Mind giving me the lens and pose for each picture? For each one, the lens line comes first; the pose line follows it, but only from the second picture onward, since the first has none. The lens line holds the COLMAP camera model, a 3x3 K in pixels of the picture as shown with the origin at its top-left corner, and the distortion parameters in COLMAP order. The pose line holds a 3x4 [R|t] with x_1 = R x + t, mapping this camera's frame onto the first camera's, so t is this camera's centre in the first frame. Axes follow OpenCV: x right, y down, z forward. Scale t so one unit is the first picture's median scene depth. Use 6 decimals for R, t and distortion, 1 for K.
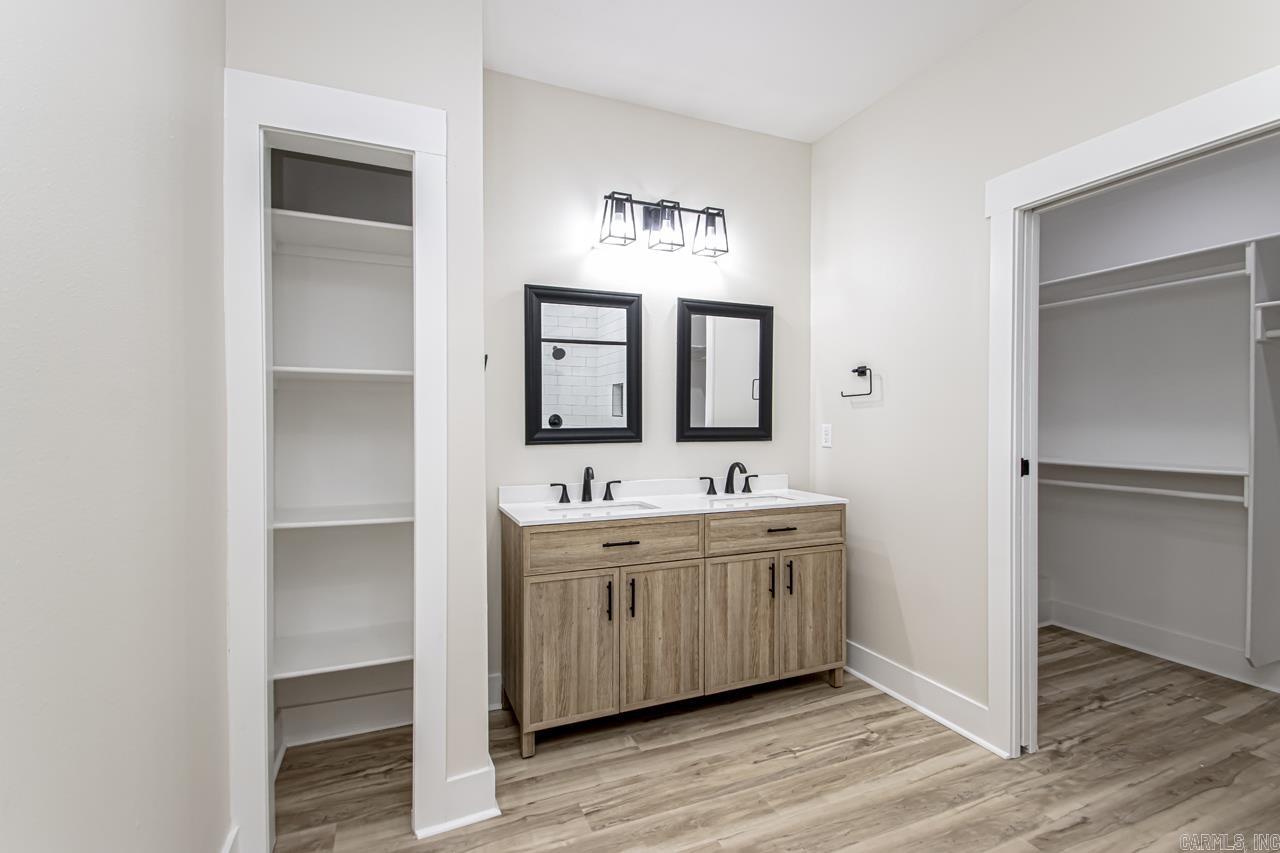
lens RADIAL K [[600.8, 0, 652.3], [0, 600.8, 425.3], [0, 0, 1]] dist [0.017734, -0.011981]
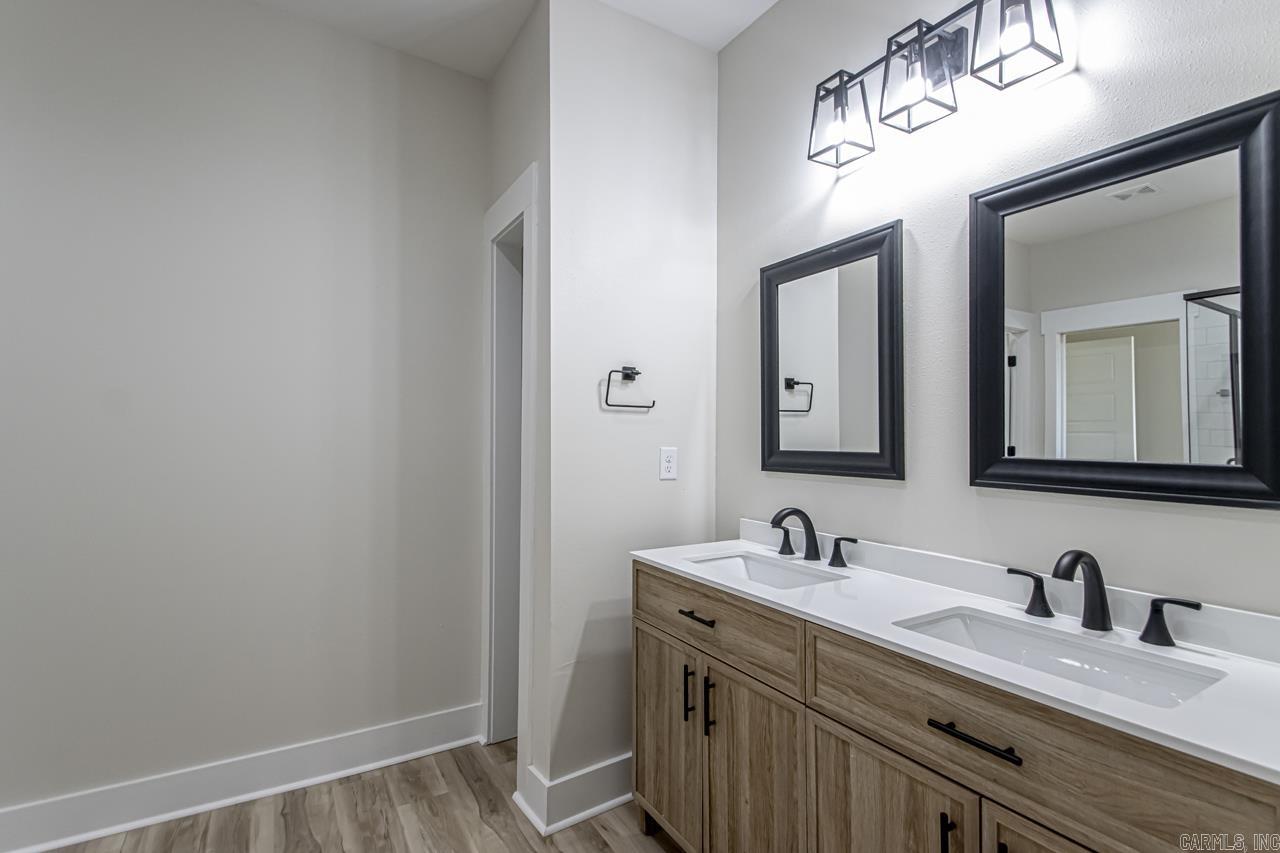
lens RADIAL K [[600.8, 0, 656.1], [0, 600.8, 430.1], [0, 0, 1]] dist [0.017734, -0.011981]
pose [[0.143250, -0.010111, -0.989635, 0.594048], [-0.015448, 0.999803, -0.012451, -0.009459], [0.989566, 0.017072, 0.143066, 0.803691]]
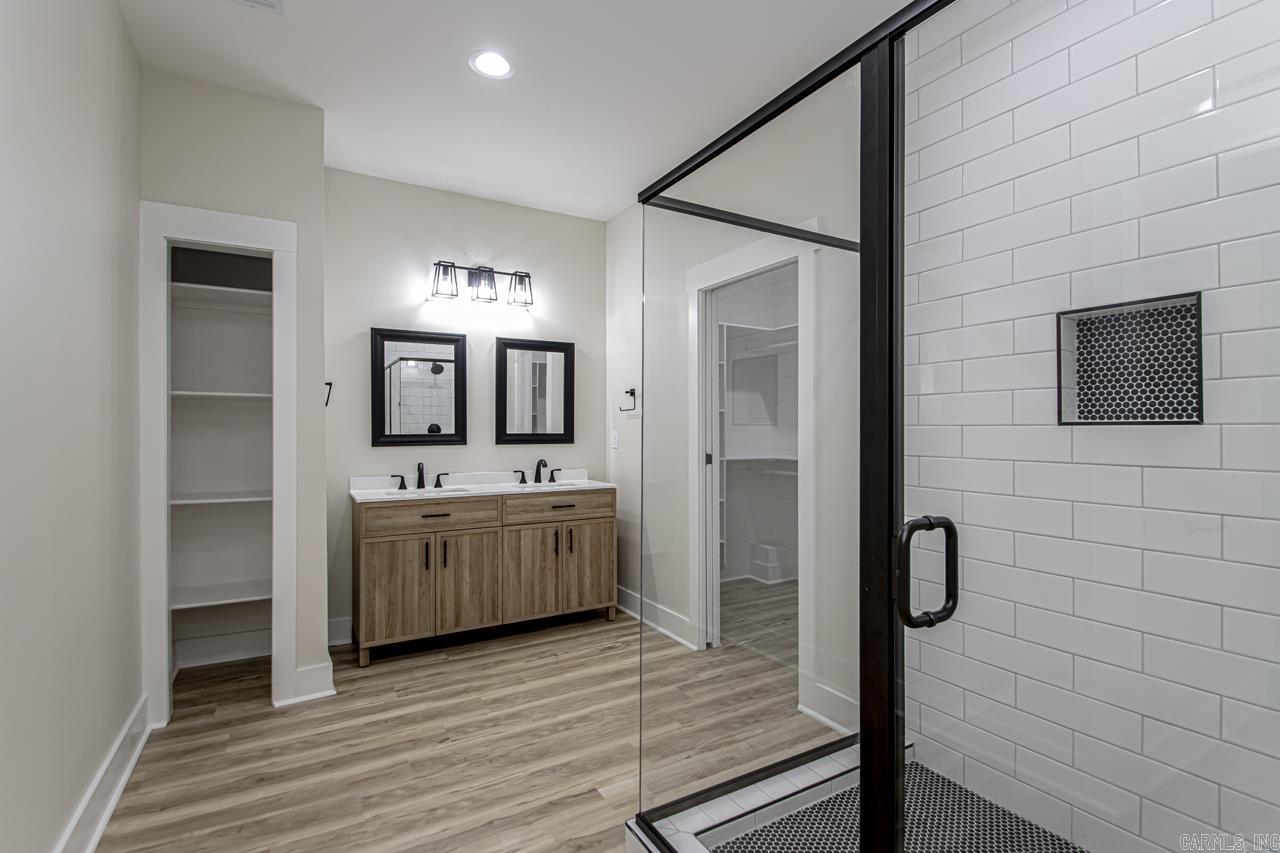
lens RADIAL K [[600.8, 0, 645.9], [0, 600.8, 430.6], [0, 0, 1]] dist [0.017734, -0.011981]
pose [[0.993004, -0.002255, 0.118056, 0.257288], [0.003005, 0.999976, -0.006174, 0.006846], [-0.118039, 0.006486, 0.992988, -0.441891]]
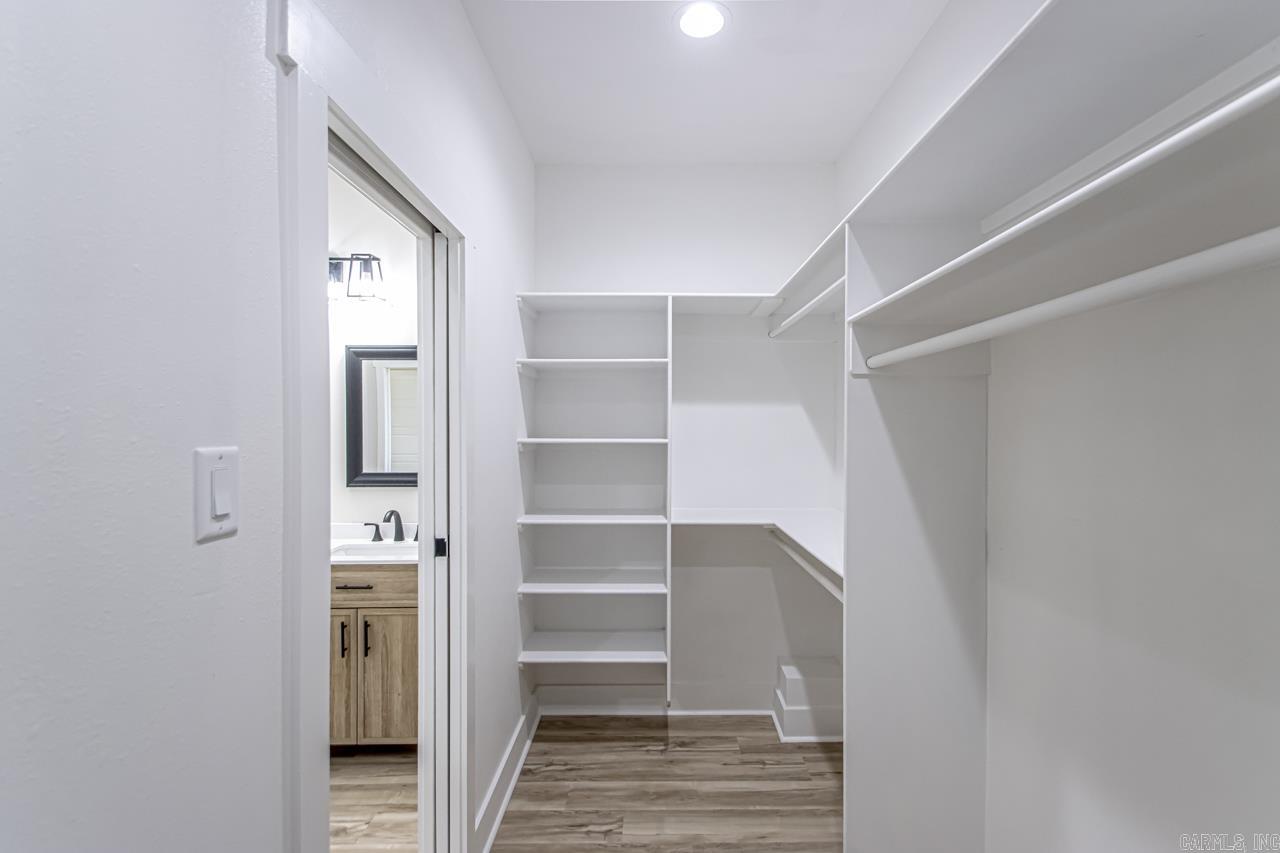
lens RADIAL K [[600.8, 0, 664.4], [0, 600.8, 424.7], [0, 0, 1]] dist [0.017734, -0.011981]
pose [[0.917668, -0.003479, -0.397333, 1.122277], [0.000467, 0.999970, -0.007677, -0.082949], [0.397348, 0.006860, 0.917642, 0.334817]]
